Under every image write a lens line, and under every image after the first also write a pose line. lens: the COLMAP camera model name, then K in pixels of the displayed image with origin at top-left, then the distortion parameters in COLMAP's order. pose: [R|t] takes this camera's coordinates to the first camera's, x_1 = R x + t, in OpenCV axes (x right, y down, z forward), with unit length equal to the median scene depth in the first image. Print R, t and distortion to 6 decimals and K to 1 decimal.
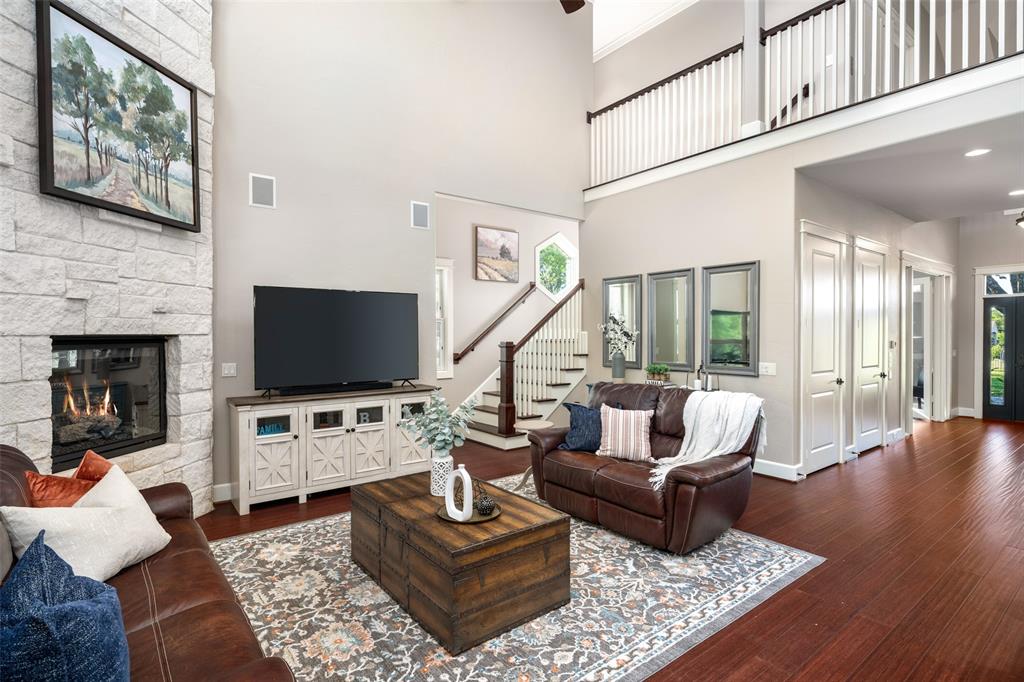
lens RADIAL K [[504.5, 0, 491.7], [0, 504.5, 342.5], [0, 0, 1]] dist [0.003175, -0.001642]
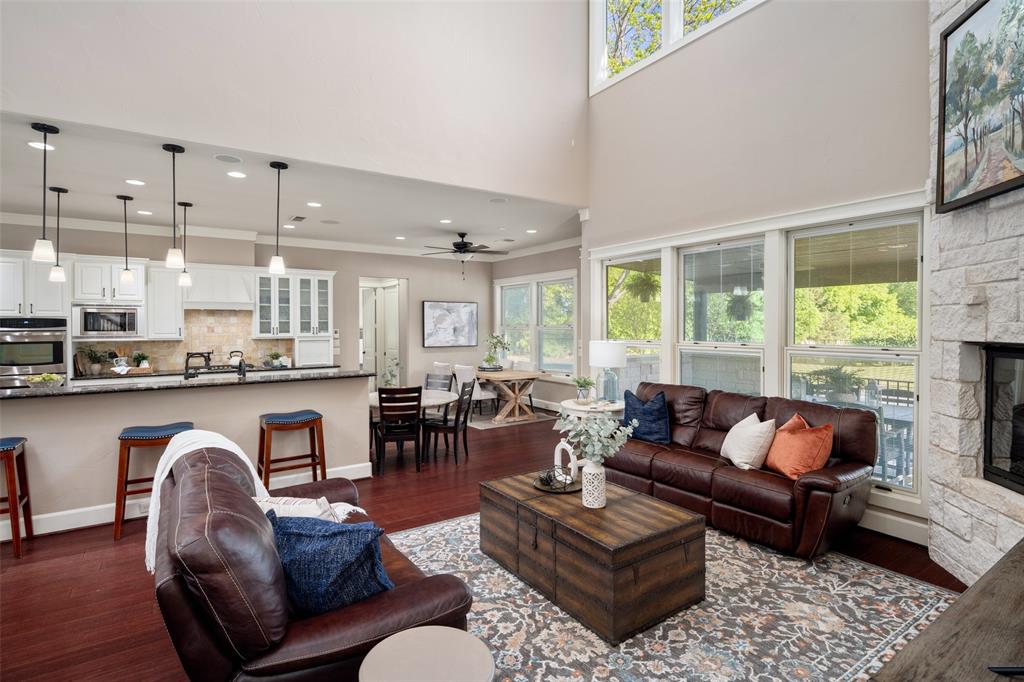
lens RADIAL K [[504.5, 0, 495.2], [0, 504.5, 332.1], [0, 0, 1]] dist [0.003175, -0.001642]
pose [[-0.998526, 0.006048, 0.053936, 0.029196], [0.007637, 0.999541, 0.029303, -0.050318], [-0.053734, 0.029672, -0.998114, 1.486995]]
